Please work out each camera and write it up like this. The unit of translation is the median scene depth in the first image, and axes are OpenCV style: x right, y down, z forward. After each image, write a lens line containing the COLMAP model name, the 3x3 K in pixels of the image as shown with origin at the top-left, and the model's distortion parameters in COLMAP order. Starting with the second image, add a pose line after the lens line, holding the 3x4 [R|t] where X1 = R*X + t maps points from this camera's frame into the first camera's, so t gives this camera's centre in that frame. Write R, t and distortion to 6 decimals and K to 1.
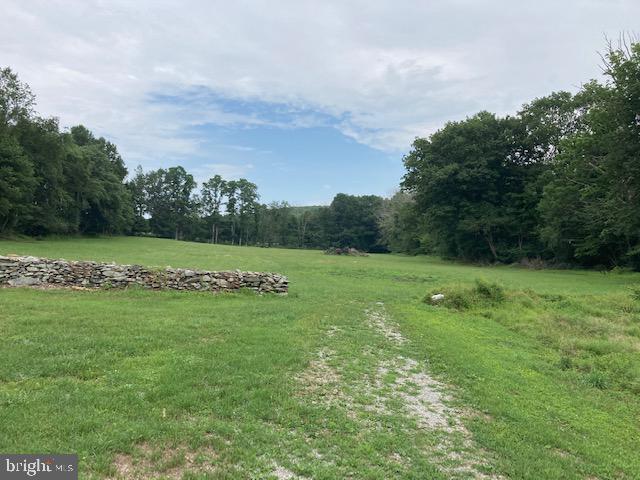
lens RADIAL K [[509.8, 0, 320.0], [0, 509.8, 240.0], [0, 0, 1]] dist [0.012035, -0.000351]
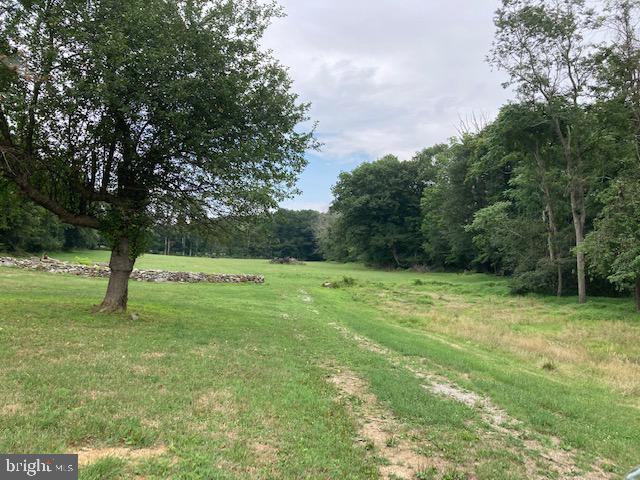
lens RADIAL K [[509.8, 0, 320.0], [0, 509.8, 240.0], [0, 0, 1]] dist [0.012035, -0.000351]
pose [[0.993071, -0.010515, 0.117045, -0.015746], [0.012220, 0.999829, -0.013856, -0.011545], [-0.116879, 0.015190, 0.993030, -0.261892]]
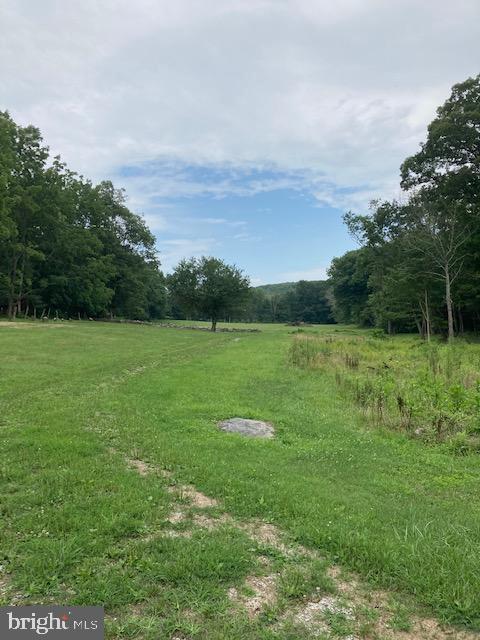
lens RADIAL K [[509.8, 0, 240.0], [0, 509.8, 320.0], [0, 0, 1]] dist [0.012035, -0.000351]
pose [[0.992962, -0.040219, -0.111400, 0.057090], [0.041396, 0.999109, 0.008278, -0.013827], [0.110967, -0.012831, 0.993741, -0.789069]]
